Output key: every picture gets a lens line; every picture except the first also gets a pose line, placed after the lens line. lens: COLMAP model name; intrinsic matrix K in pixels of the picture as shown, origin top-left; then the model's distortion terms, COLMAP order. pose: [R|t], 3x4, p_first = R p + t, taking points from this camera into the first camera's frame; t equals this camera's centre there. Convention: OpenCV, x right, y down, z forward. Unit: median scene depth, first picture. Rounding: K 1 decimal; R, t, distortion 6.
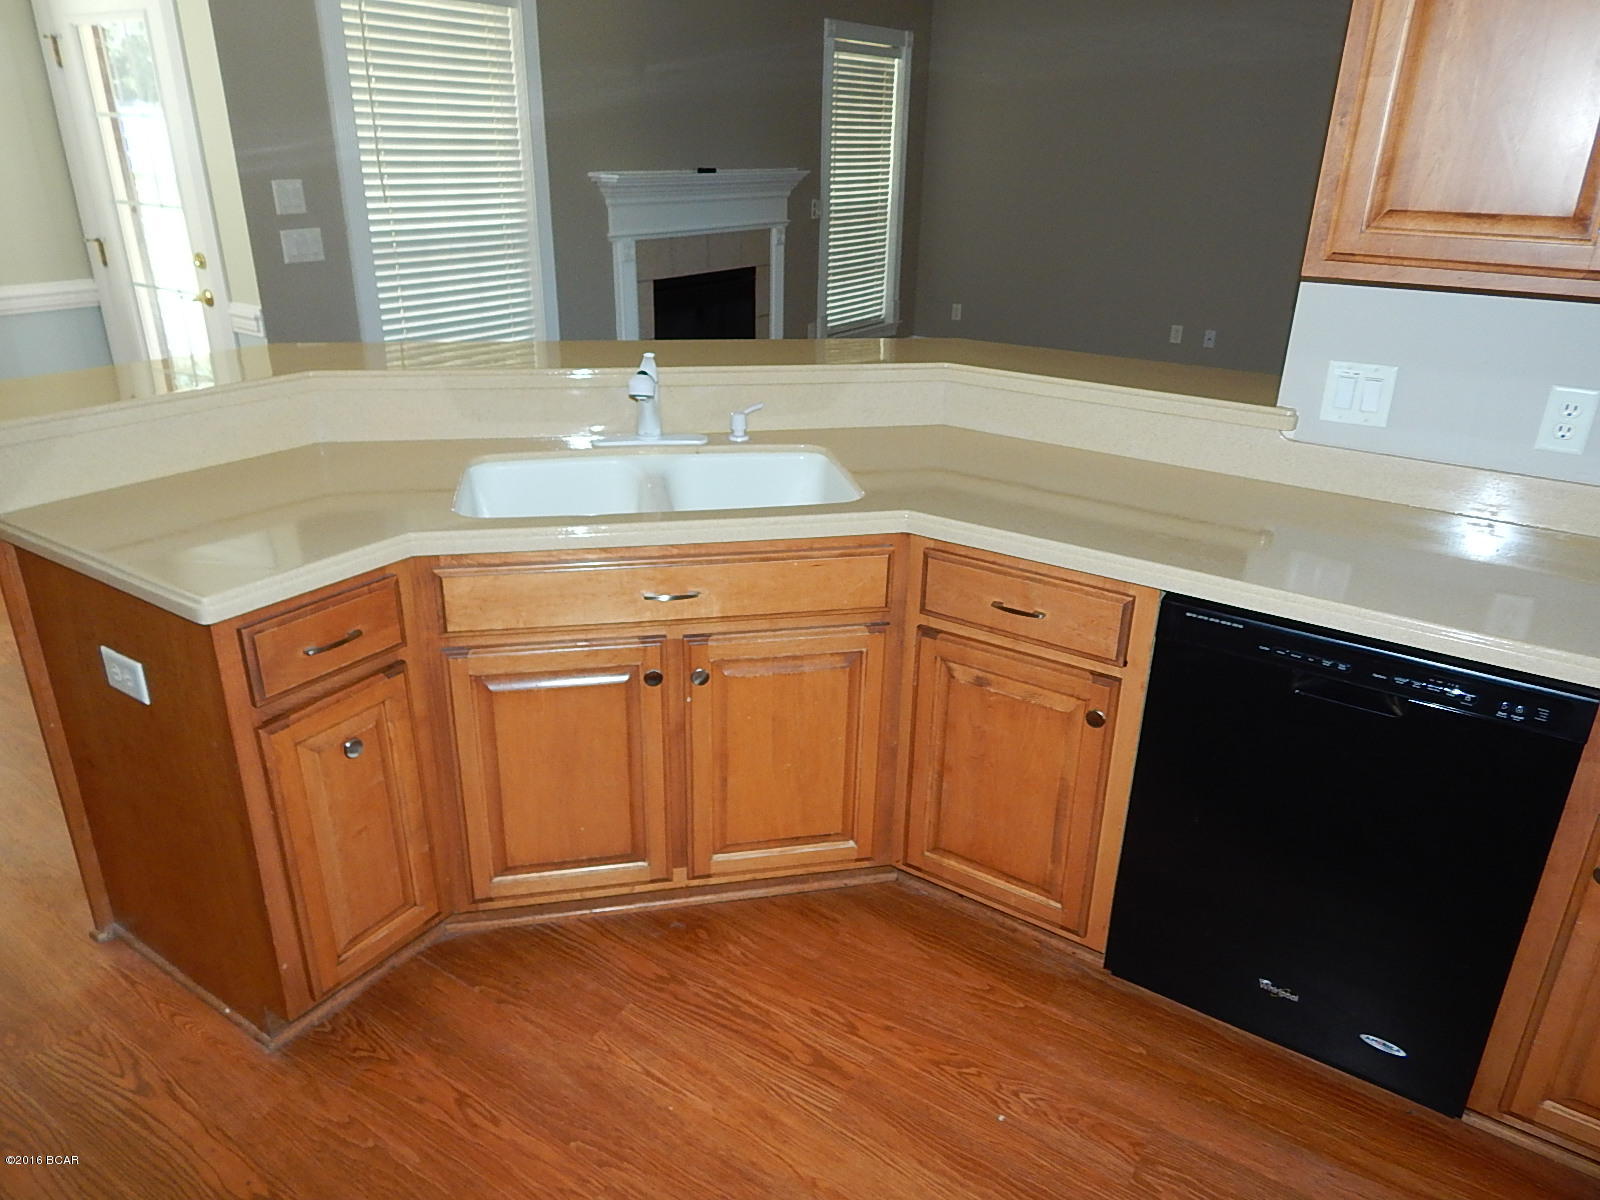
lens RADIAL K [[1080.1, 0, 800.8], [0, 1080.1, 597.6], [0, 0, 1]] dist [0.008500, -0.003884]
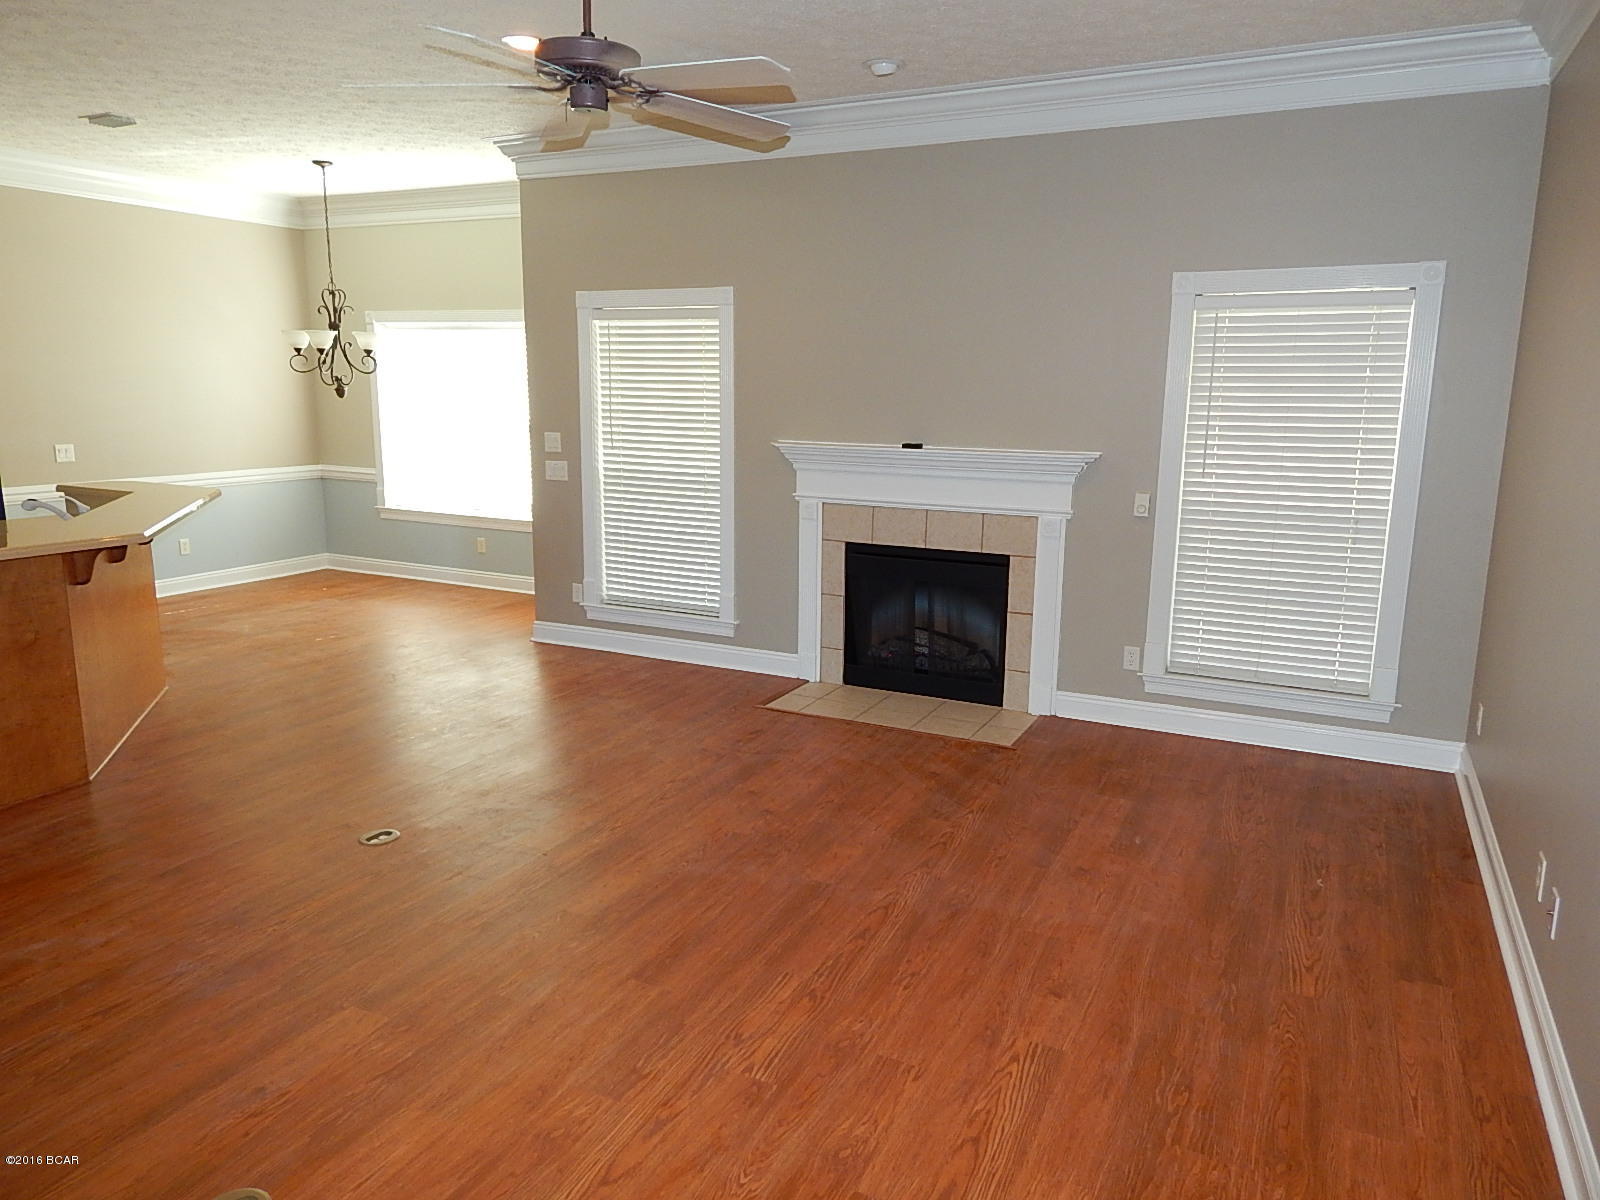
lens RADIAL K [[1080.1, 0, 789.5], [0, 1080.1, 593.7], [0, 0, 1]] dist [0.008500, -0.003884]
pose [[0.119053, 0.174289, -0.977471, 0.881268], [-0.396885, 0.910755, 0.114054, -0.348921], [0.910115, 0.374365, 0.177601, 0.797004]]
